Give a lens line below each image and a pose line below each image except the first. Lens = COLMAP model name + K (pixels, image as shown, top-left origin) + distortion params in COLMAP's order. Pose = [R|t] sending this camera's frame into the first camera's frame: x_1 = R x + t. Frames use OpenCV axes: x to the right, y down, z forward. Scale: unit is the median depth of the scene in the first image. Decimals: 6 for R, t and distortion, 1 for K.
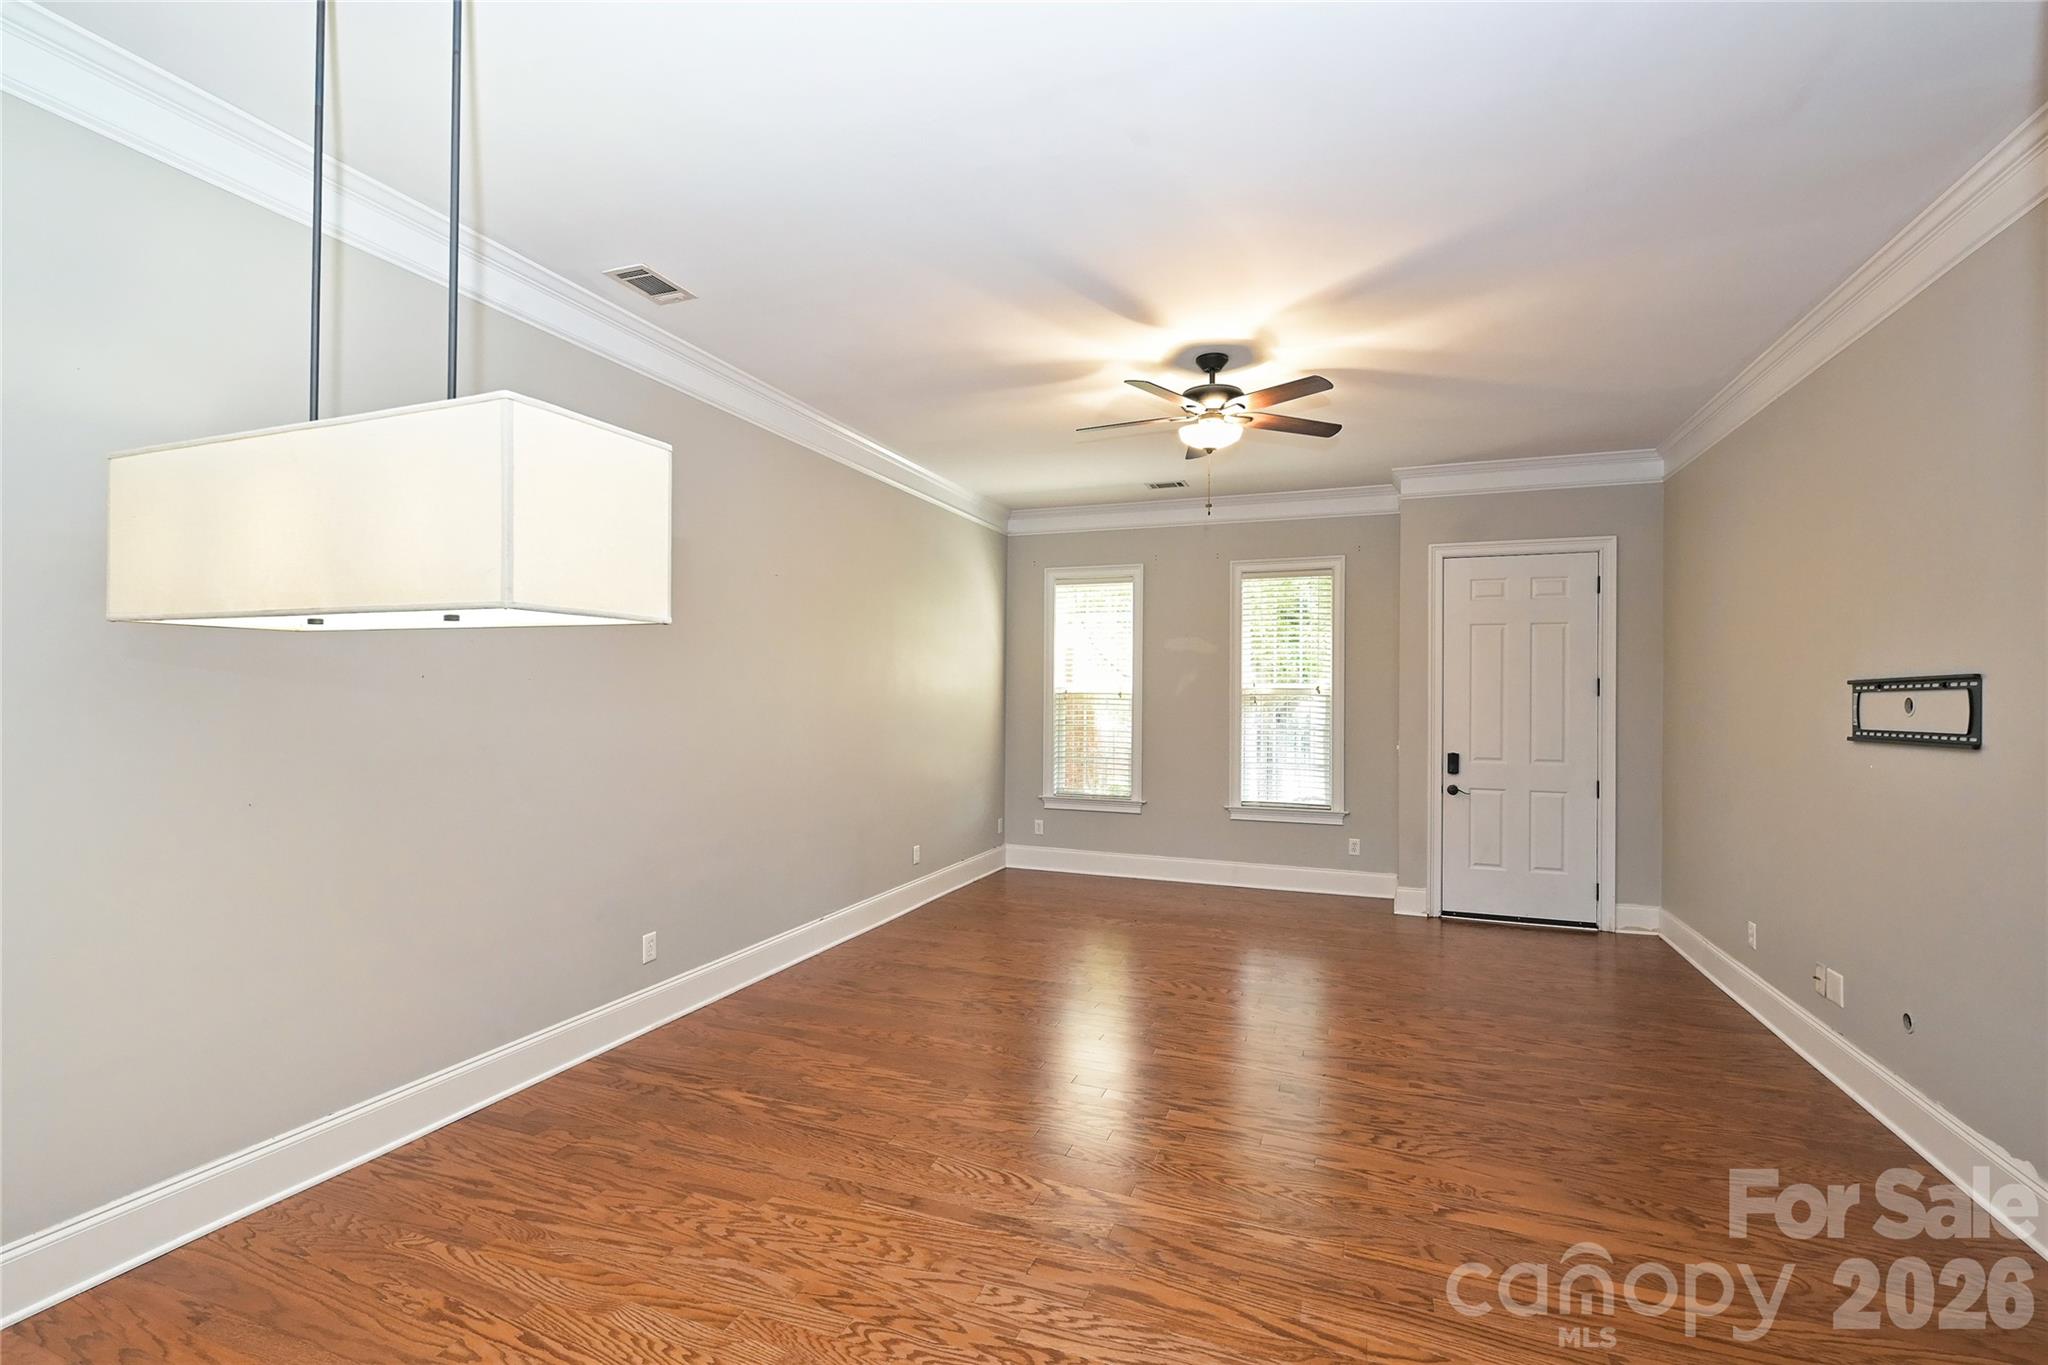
lens RADIAL K [[918.0, 0, 1024.0], [0, 918.0, 682.5], [0, 0, 1]] dist [0.000616, -0.000481]
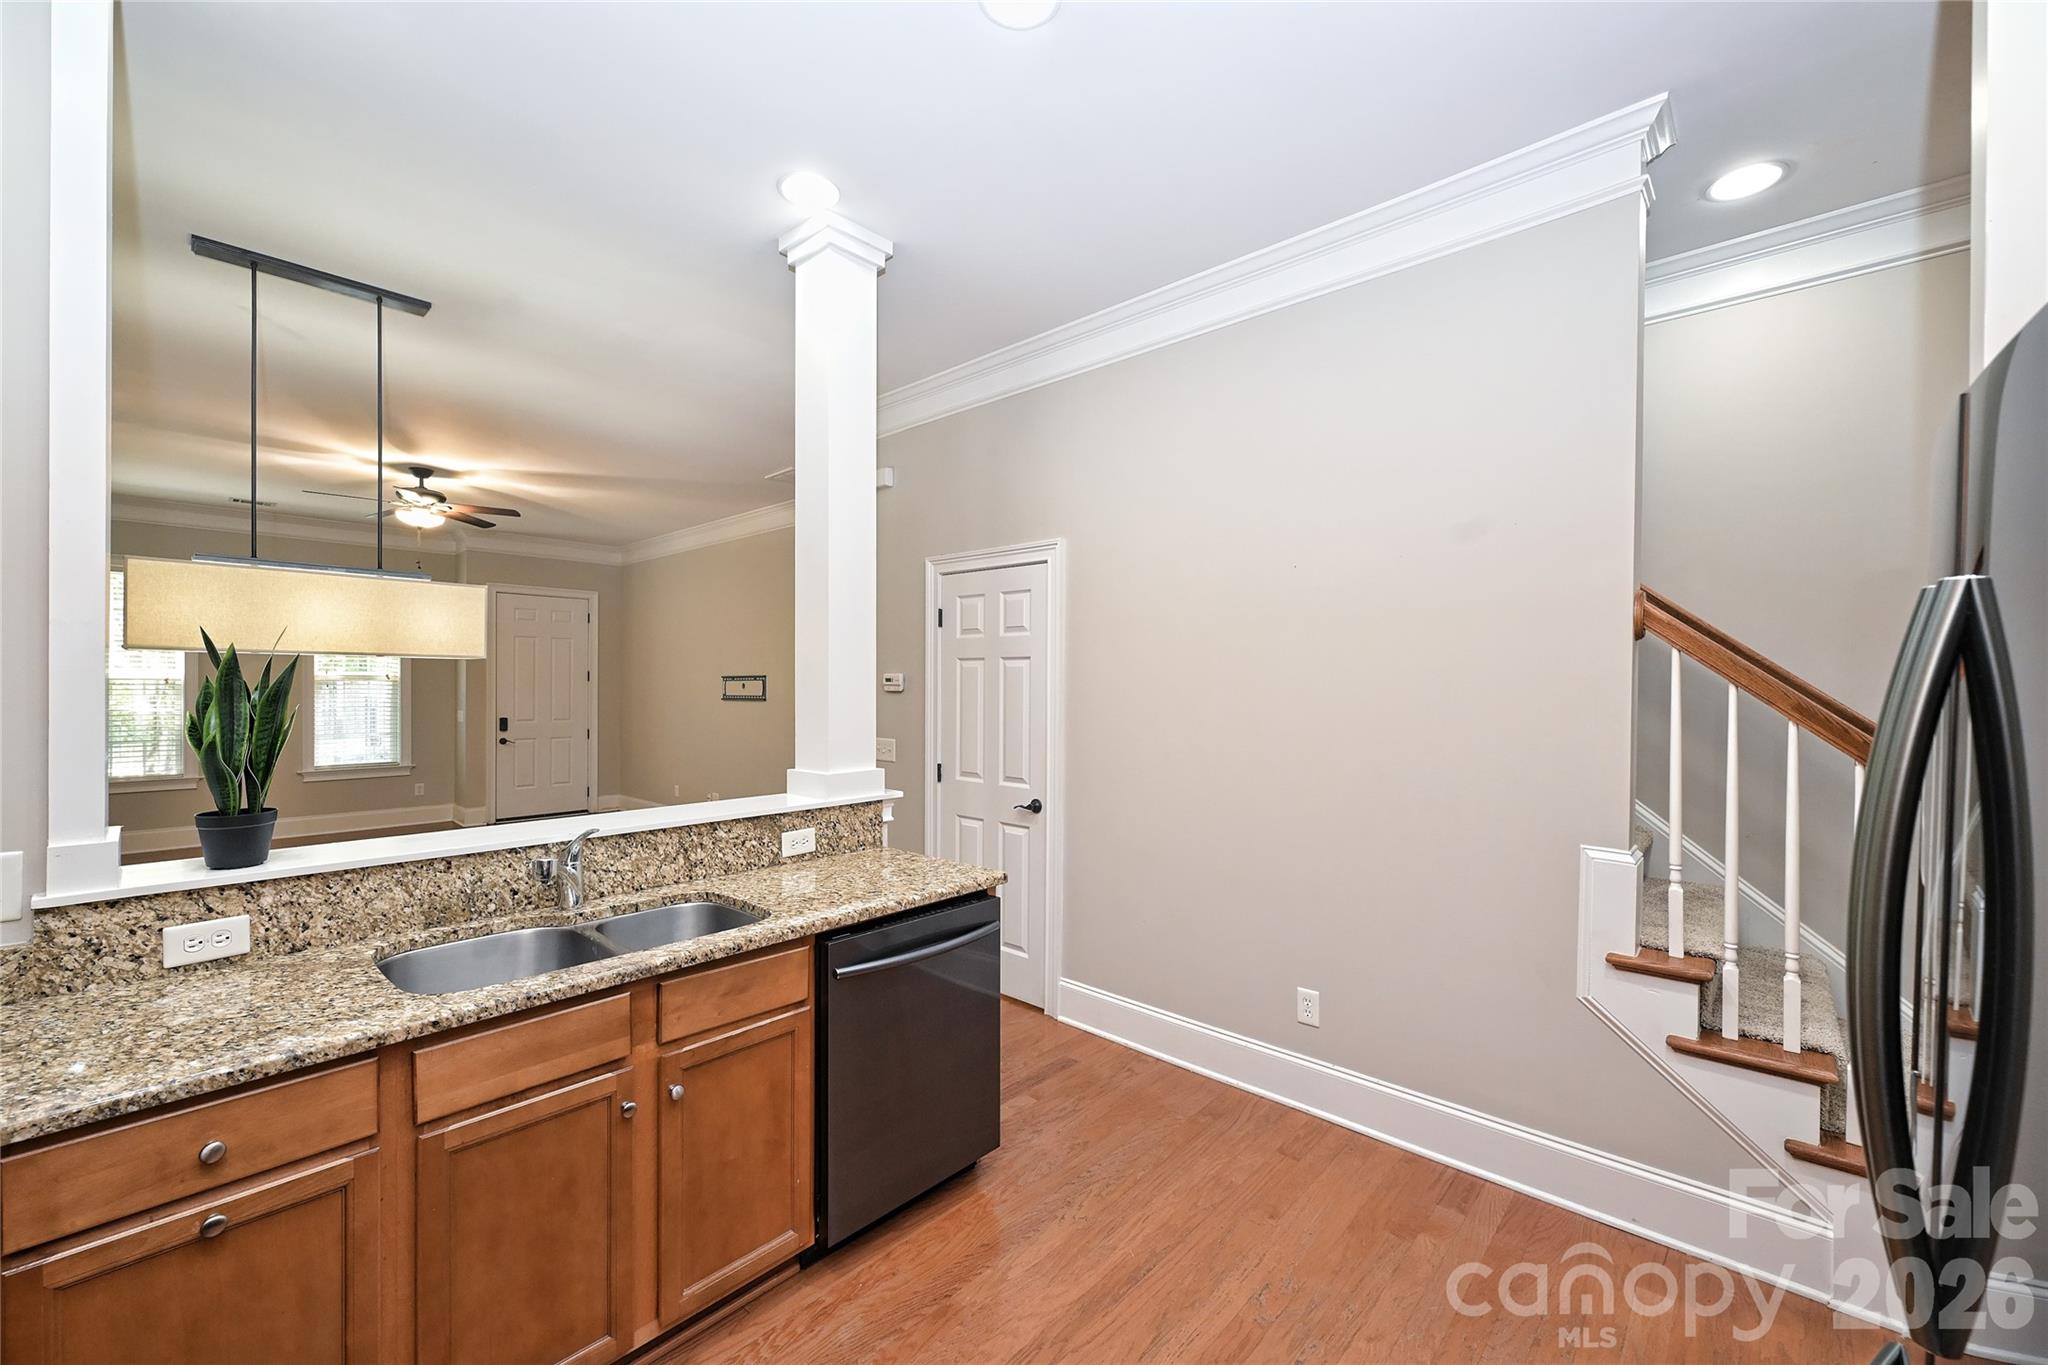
lens RADIAL K [[804.8, 0, 1020.3], [0, 804.8, 689.1], [0, 0, 1]] dist [-0.003142, -0.000091]
pose [[0.371607, -0.012157, 0.928311, -0.506062], [-0.015719, 0.999689, 0.019384, -0.013295], [-0.928257, -0.021796, 0.371300, -0.346598]]
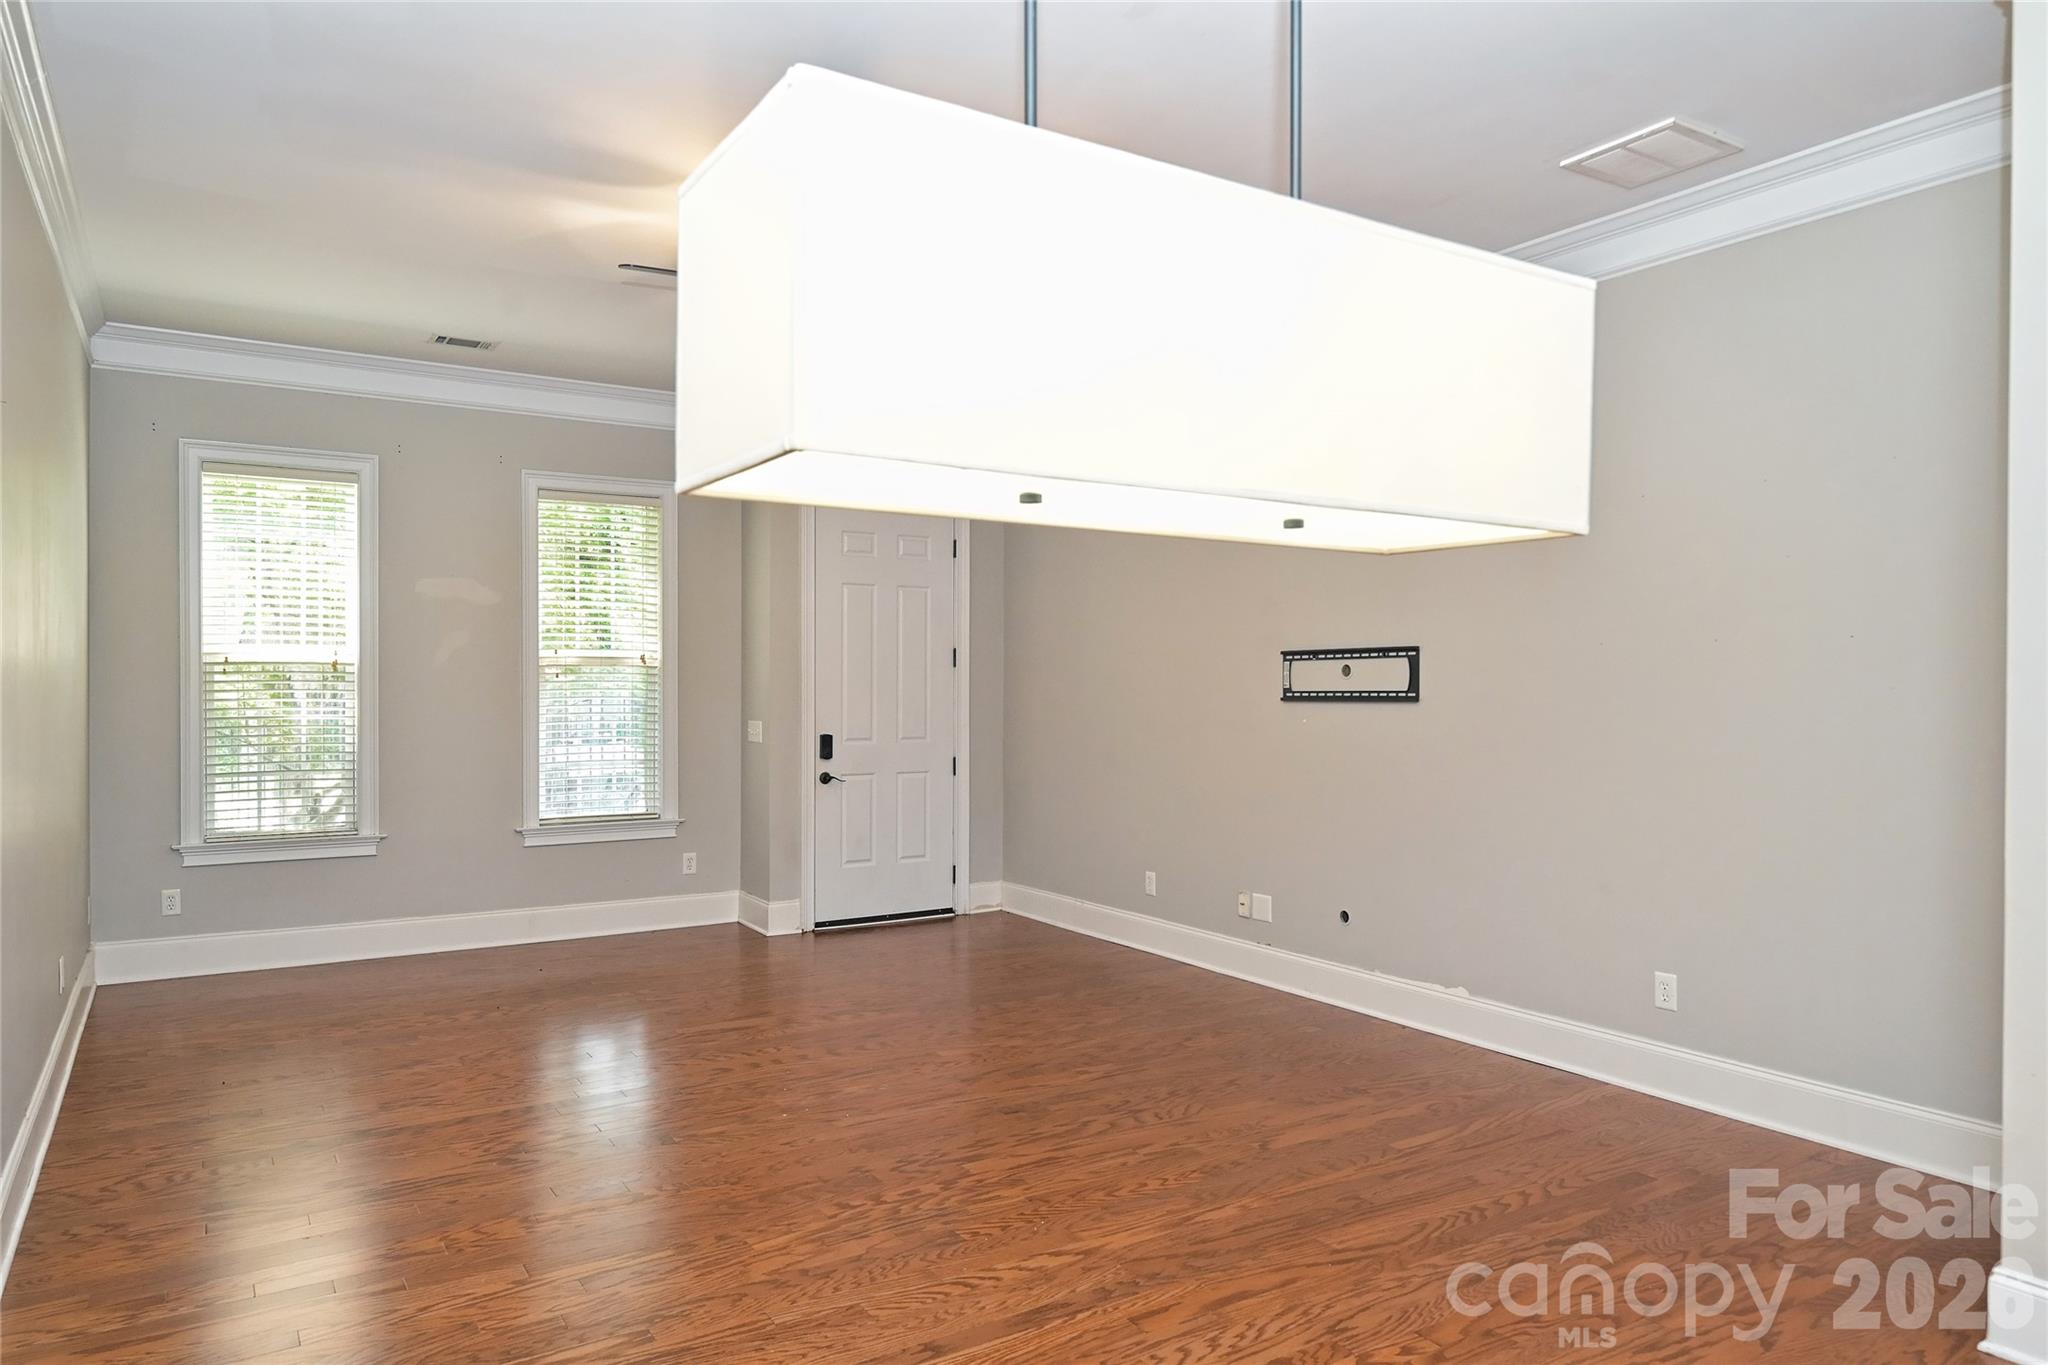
lens RADIAL K [[1295.7, 0, 1024.0], [0, 1295.7, 682.5], [0, 0, 1]] dist [-0.003665, -0.000044]
pose [[0.596283, -0.007691, 0.802737, -0.404097], [-0.008641, 0.999835, 0.015998, 0.008942], [-0.802728, -0.016476, 0.596118, 0.152074]]
